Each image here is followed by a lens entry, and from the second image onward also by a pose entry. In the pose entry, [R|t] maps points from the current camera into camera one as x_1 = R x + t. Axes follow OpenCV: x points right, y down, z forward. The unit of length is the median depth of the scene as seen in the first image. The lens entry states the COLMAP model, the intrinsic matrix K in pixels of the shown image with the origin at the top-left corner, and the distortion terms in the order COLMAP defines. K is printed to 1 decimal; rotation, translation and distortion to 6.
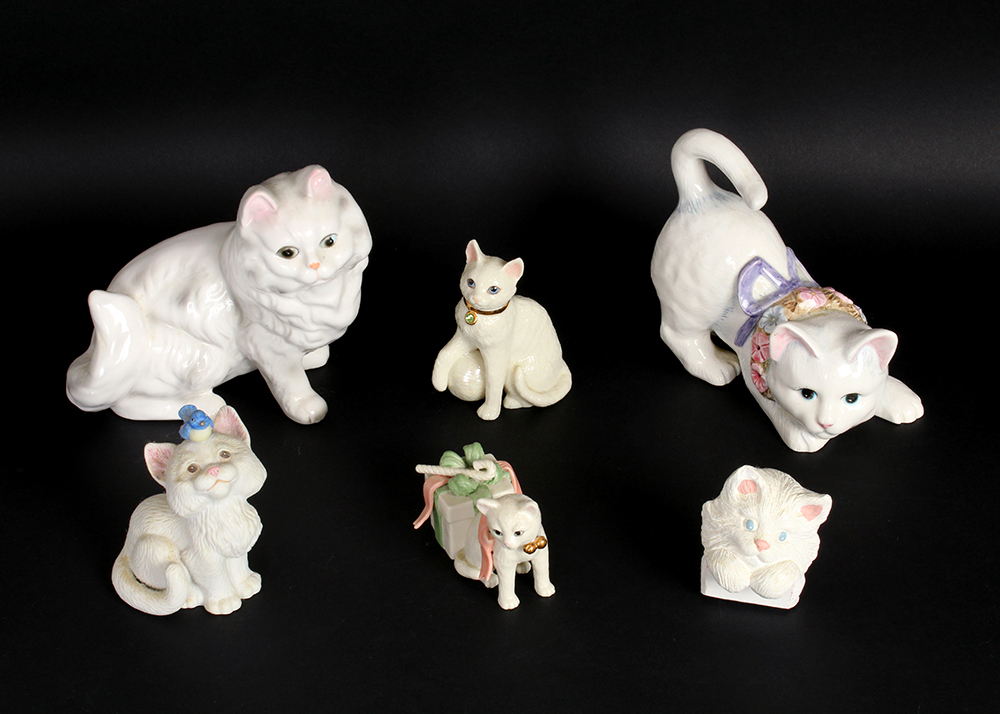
lens RADIAL K [[1668.9, 0, 500.0], [0, 1668.9, 357.0], [0, 0, 1]] dist [0.003623, 0.020649]
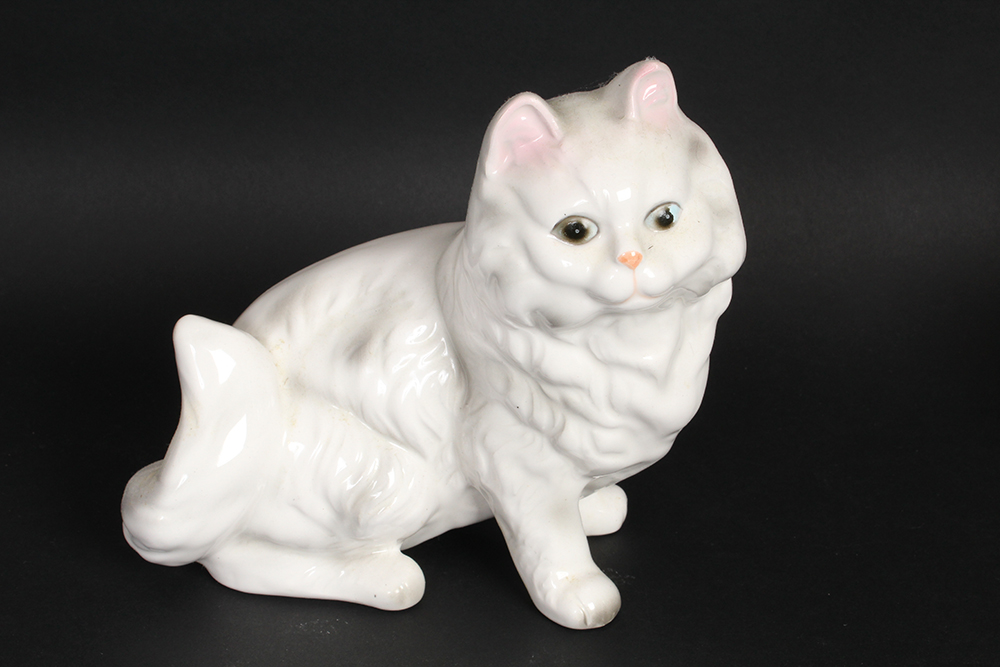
lens RADIAL K [[1852.0, 0, 500.0], [0, 1852.0, 333.5], [0, 0, 1]] dist [-0.018849, -0.038930]
pose [[0.986115, 0.062279, -0.153945, -0.060447], [-0.090433, 0.978896, -0.183261, 0.058621], [0.139283, 0.194638, 0.970936, 0.453324]]
